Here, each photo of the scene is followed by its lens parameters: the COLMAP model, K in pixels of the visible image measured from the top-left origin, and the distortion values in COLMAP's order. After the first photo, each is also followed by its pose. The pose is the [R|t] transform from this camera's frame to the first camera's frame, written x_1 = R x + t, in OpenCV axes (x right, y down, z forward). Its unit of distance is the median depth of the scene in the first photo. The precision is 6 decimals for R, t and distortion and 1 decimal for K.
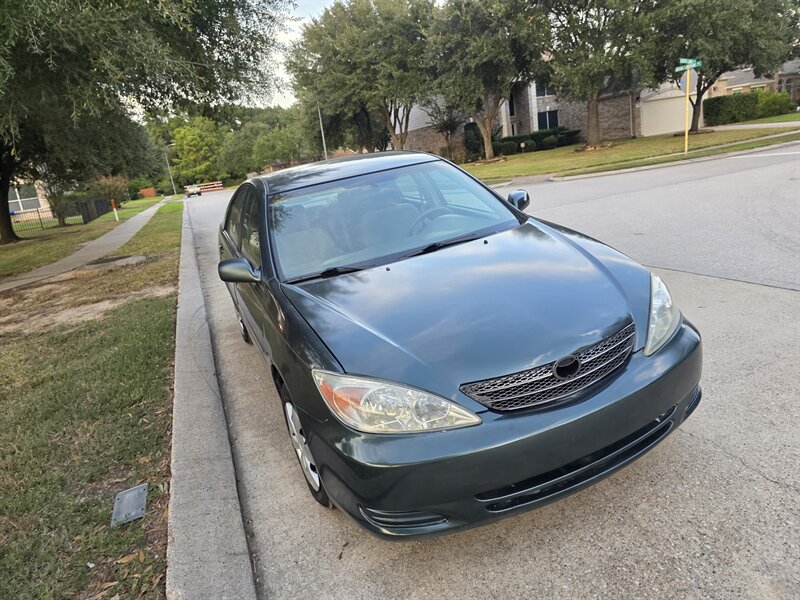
lens RADIAL K [[543.3, 0, 401.5], [0, 543.3, 278.7], [0, 0, 1]] dist [0.068330, -0.069418]
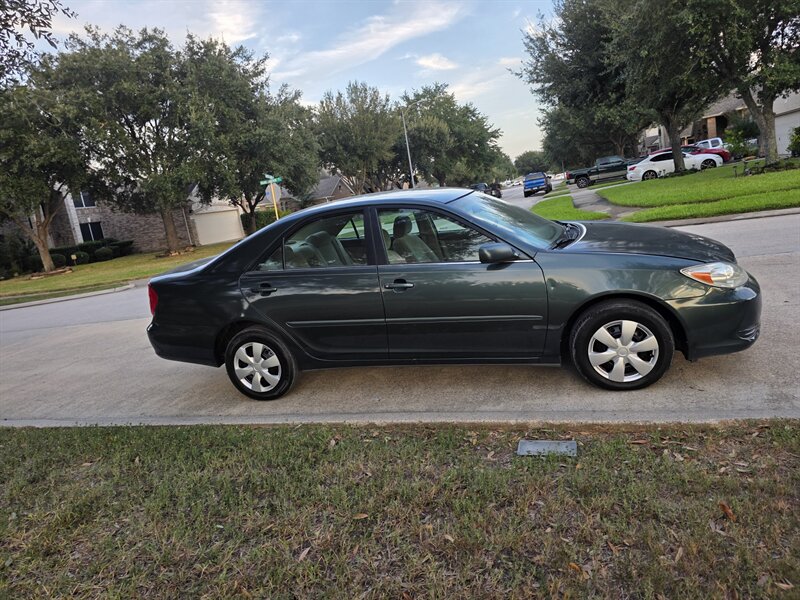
lens RADIAL K [[543.8, 0, 403.4], [0, 543.8, 282.0], [0, 0, 1]] dist [0.072672, -0.079496]
pose [[0.641631, -0.074784, 0.763359, -0.141161], [0.231909, 0.967570, -0.100138, 0.012599], [-0.731114, 0.241281, 0.638166, 0.041206]]
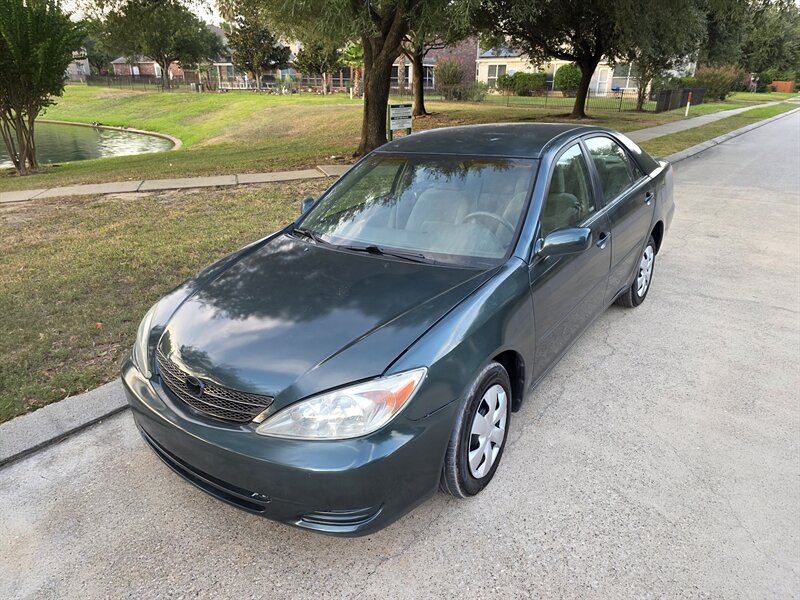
lens RADIAL K [[535.4, 0, 388.9], [0, 535.4, 294.7], [0, 0, 1]] dist [0.073141, -0.076446]
pose [[0.485309, 0.448019, -0.750836, 0.085048], [-0.262315, 0.893791, 0.363770, -0.034920], [0.834066, 0.020414, 0.551287, 0.049625]]
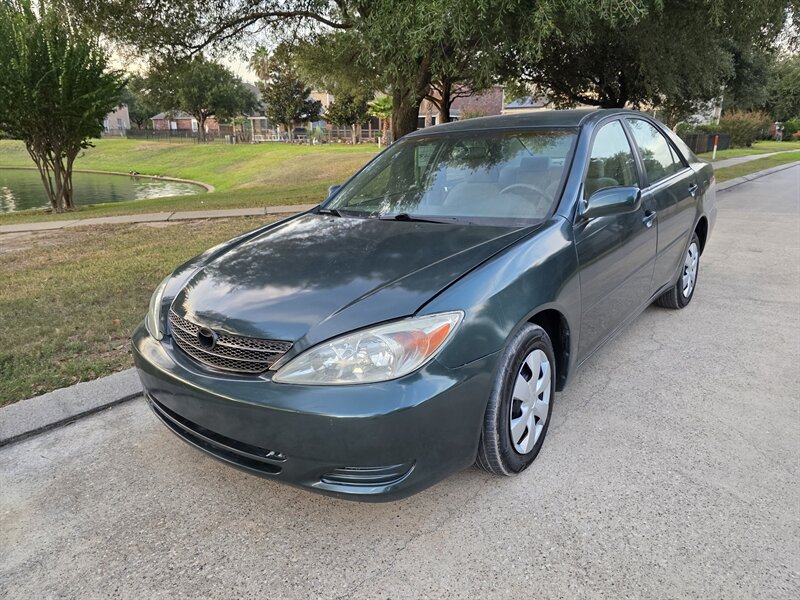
lens RADIAL K [[535.4, 0, 400.0], [0, 535.4, 300.0], [0, 0, 1]] dist [0.071261, -0.074802]
pose [[0.461279, 0.387480, -0.798173, 0.085098], [-0.257405, 0.919352, 0.297548, -0.020095], [0.849096, 0.068201, 0.523817, 0.053394]]
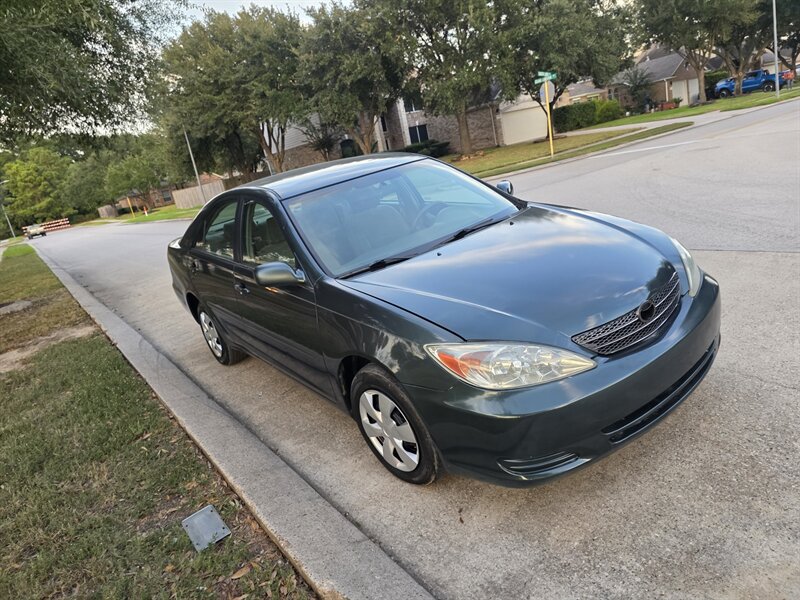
lens RADIAL K [[543.8, 0, 403.4], [0, 543.8, 282.0], [0, 0, 1]] dist [0.072672, -0.079496]
pose [[0.968744, -0.107067, 0.223769, -0.030836], [0.113094, 0.993482, -0.014254, 0.004054], [-0.220784, 0.039115, 0.974538, -0.001309]]
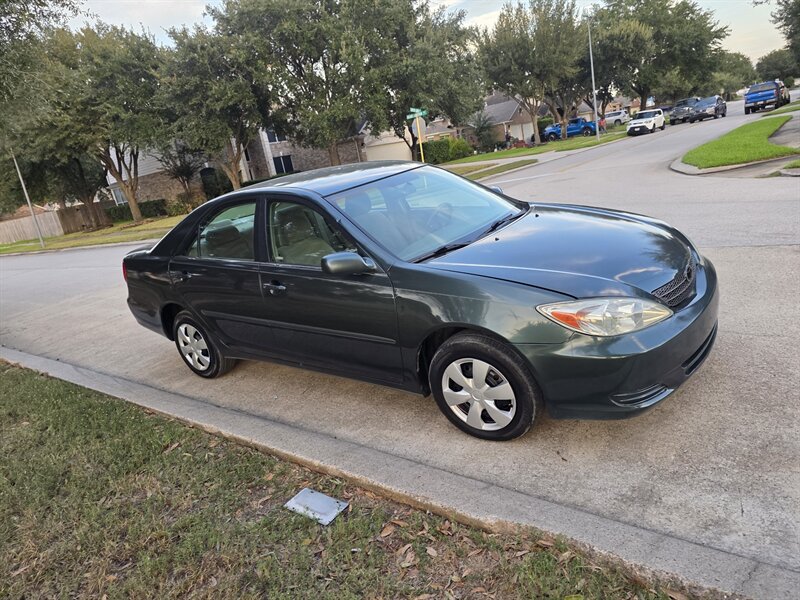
lens RADIAL K [[544.4, 0, 401.0], [0, 544.4, 289.5], [0, 0, 1]] dist [0.072602, -0.073567]
pose [[0.871814, -0.130332, 0.472180, -0.072822], [0.161173, 0.986603, -0.025260, 0.008094], [-0.462562, 0.098124, 0.881140, 0.004511]]
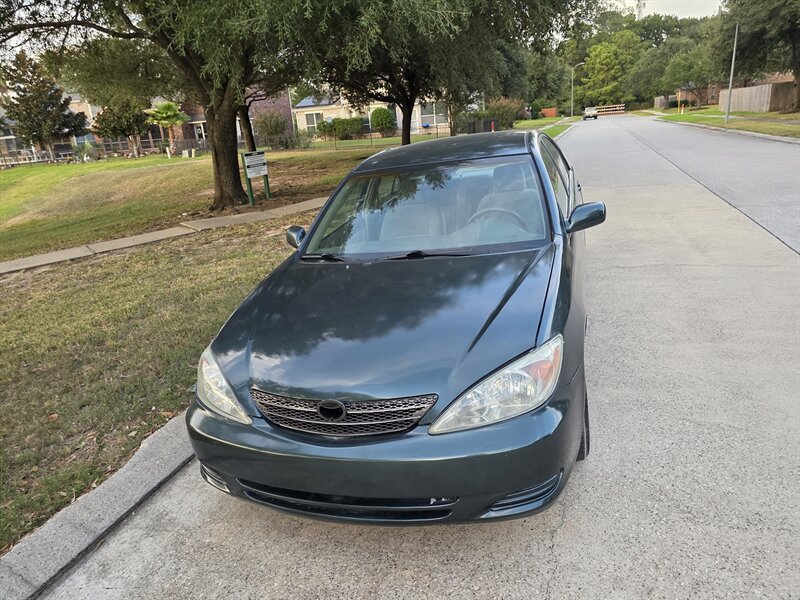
lens RADIAL K [[539.2, 0, 400.7], [0, 539.2, 296.2], [0, 0, 1]] dist [0.061033, -0.064469]
pose [[0.761593, 0.268518, -0.589809, 0.064935], [-0.165947, 0.960581, 0.223037, -0.020105], [0.626449, -0.071986, 0.776131, 0.021295]]
